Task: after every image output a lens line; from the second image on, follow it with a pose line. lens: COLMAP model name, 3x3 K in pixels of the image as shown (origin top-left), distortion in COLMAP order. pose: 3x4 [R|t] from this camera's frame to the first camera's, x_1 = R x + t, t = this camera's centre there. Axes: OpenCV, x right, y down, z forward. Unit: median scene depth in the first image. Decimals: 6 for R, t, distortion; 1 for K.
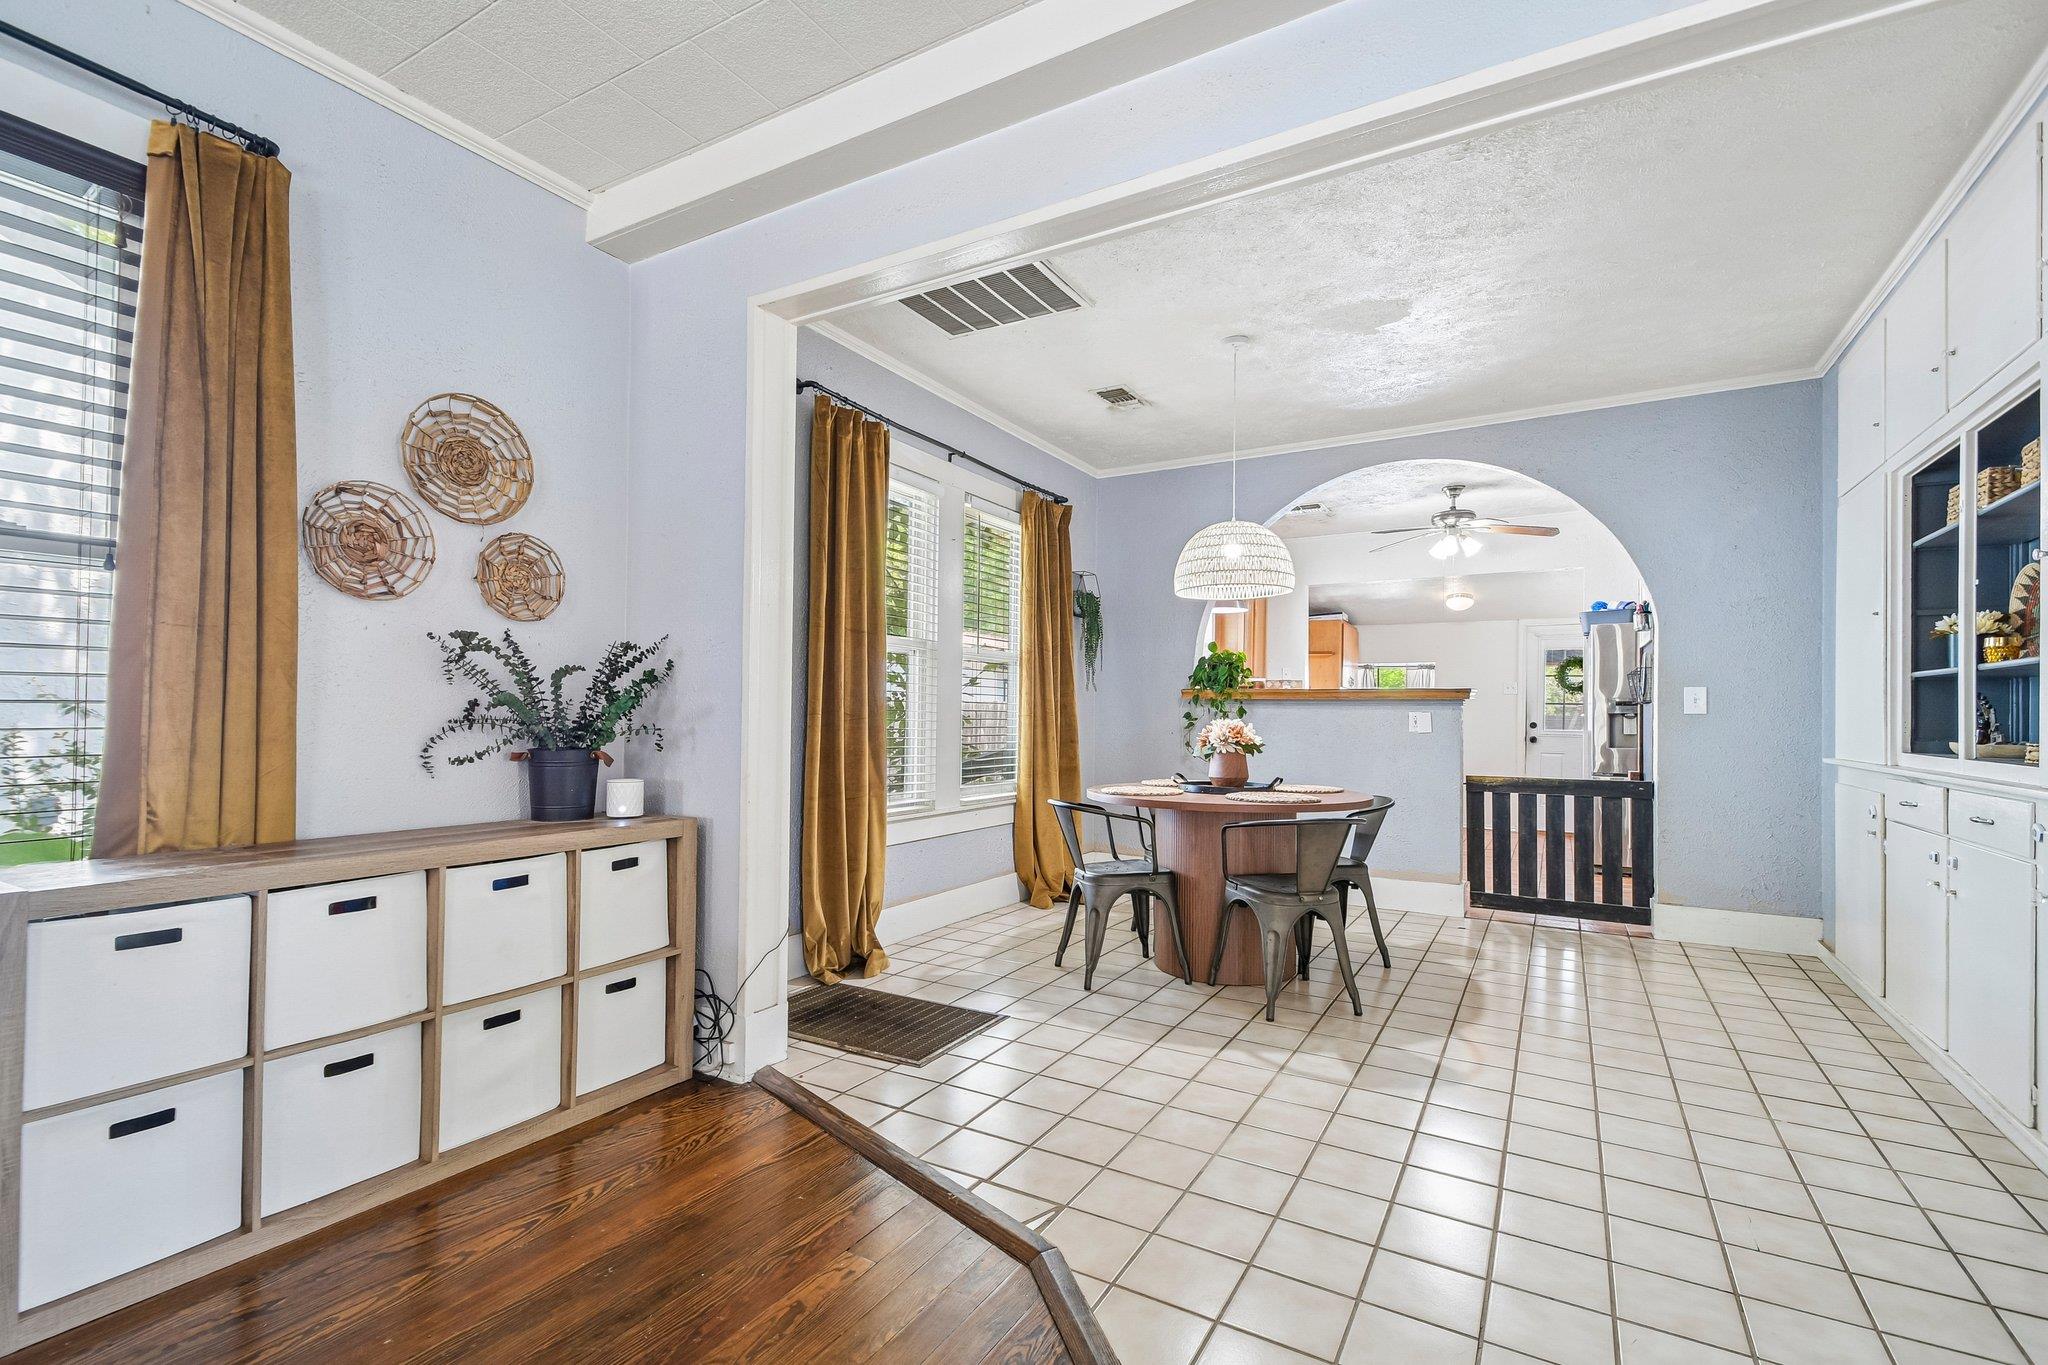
lens RADIAL K [[912.6, 0, 1022.7], [0, 912.6, 693.2], [0, 0, 1]] dist [0.018489, -0.003916]
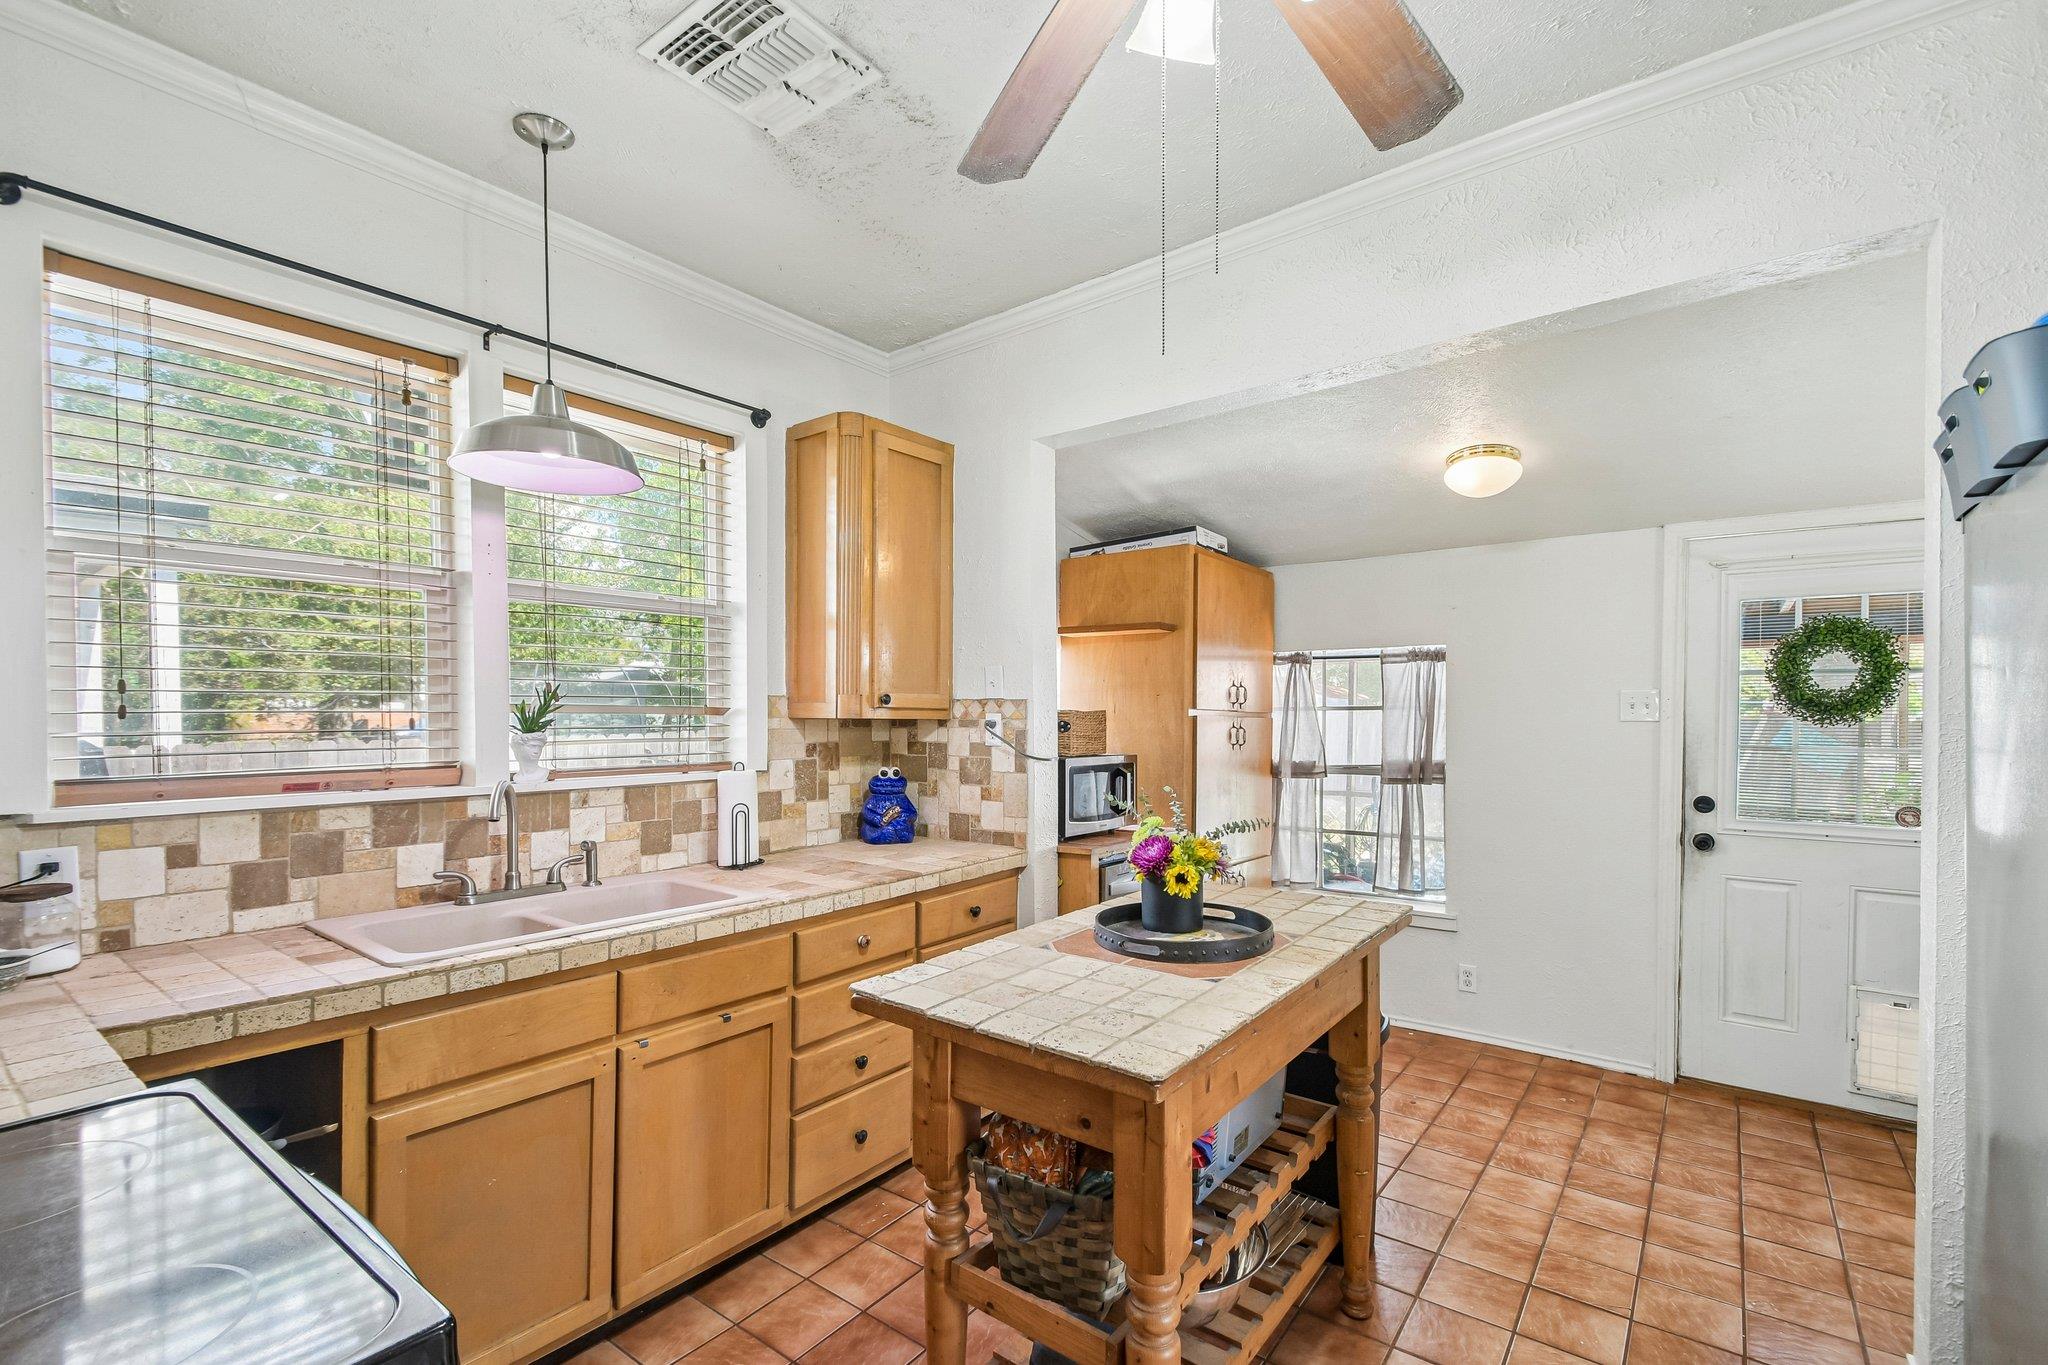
lens RADIAL K [[912.6, 0, 1027.5], [0, 912.6, 716.9], [0, 0, 1]] dist [0.018489, -0.003916]
pose [[0.992494, -0.010695, -0.121823, 0.324378], [0.012903, 0.999766, 0.017351, -0.011606], [0.121609, -0.018792, 0.992400, 0.586730]]
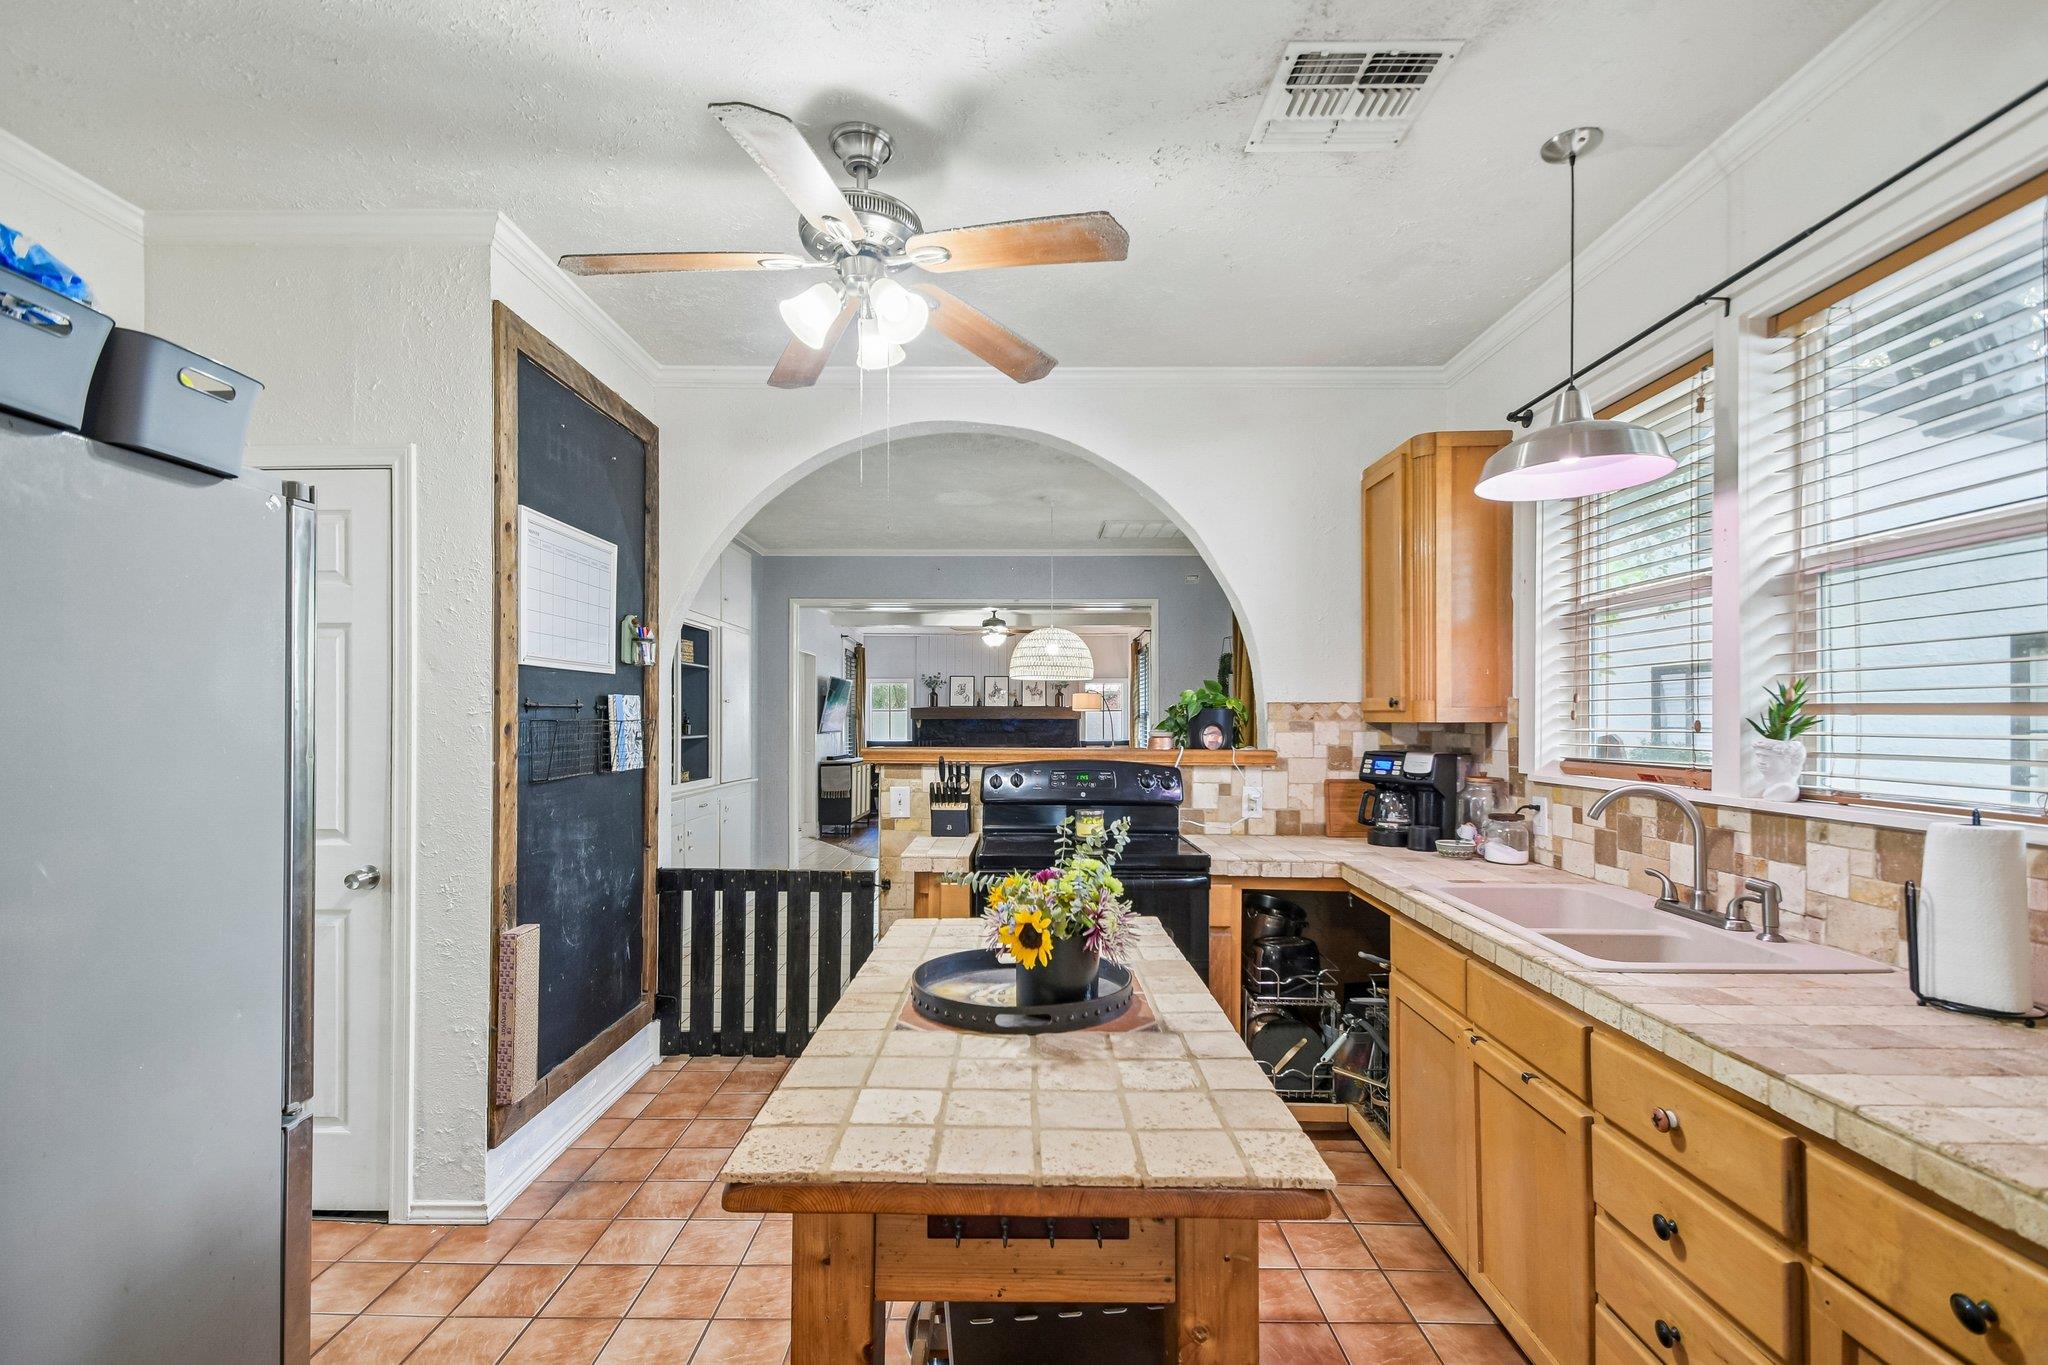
lens RADIAL K [[912.6, 0, 1008.9], [0, 912.6, 720.6], [0, 0, 1]] dist [0.018489, -0.003916]
pose [[-0.868757, -0.010238, -0.495133, 0.416507], [-0.003660, 0.999892, -0.014253, -0.004911], [0.495225, -0.010571, -0.868700, 0.933314]]
